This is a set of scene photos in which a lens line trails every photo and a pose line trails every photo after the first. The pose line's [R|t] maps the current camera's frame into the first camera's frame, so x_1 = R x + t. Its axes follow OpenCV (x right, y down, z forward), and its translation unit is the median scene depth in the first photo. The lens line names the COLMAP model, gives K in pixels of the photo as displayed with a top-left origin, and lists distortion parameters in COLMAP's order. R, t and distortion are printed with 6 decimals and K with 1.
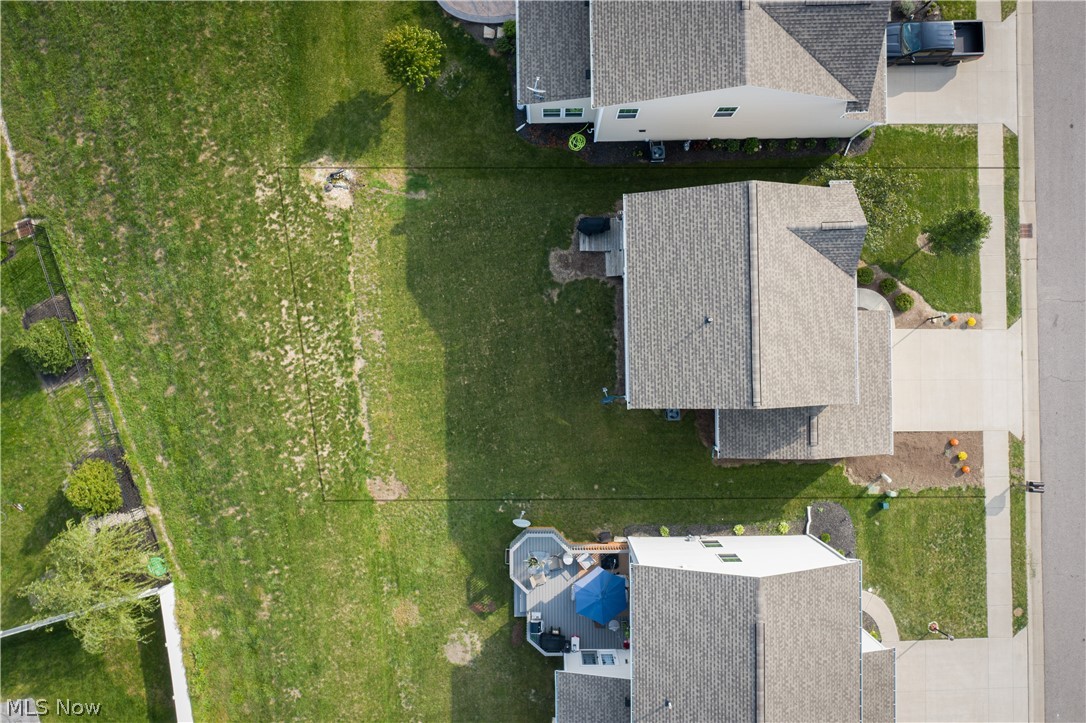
lens RADIAL K [[867.4, 0, 547.8], [0, 867.4, 357.4], [0, 0, 1]] dist [-0.008637, 0.003289]
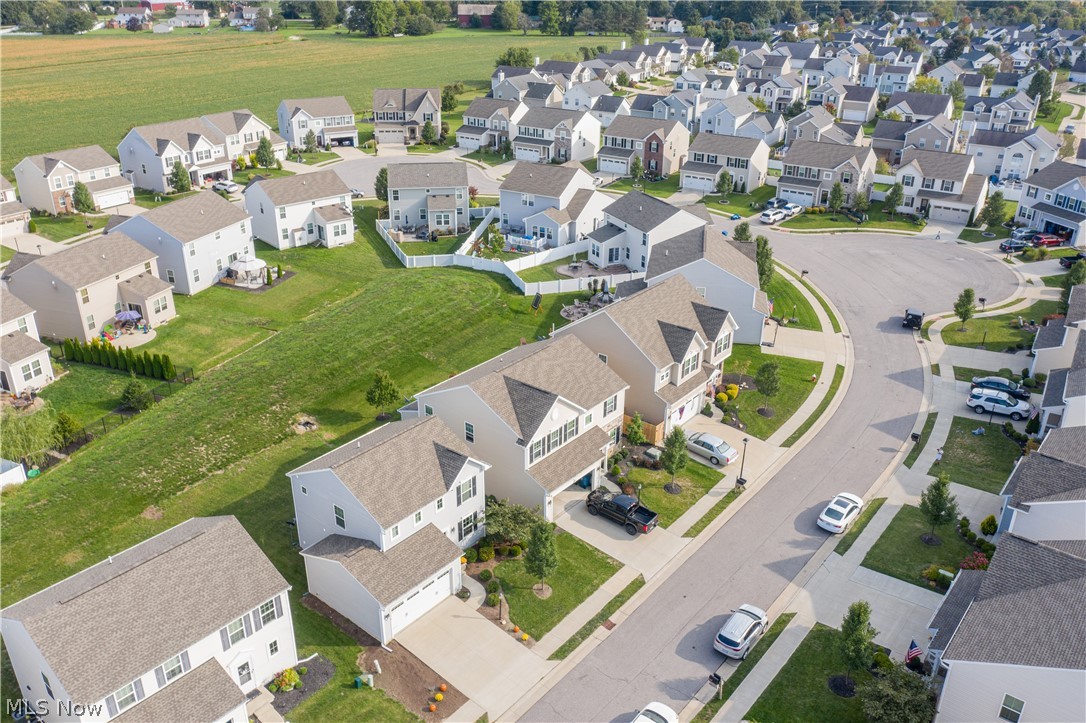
lens RADIAL K [[867.4, 0, 547.8], [0, 867.4, 357.4], [0, 0, 1]] dist [-0.008637, 0.003289]
pose [[0.765113, 0.277558, -0.581001, 1.114479], [-0.643682, 0.306458, -0.701254, 0.673311], [-0.016586, 0.910519, 0.413135, 0.137379]]
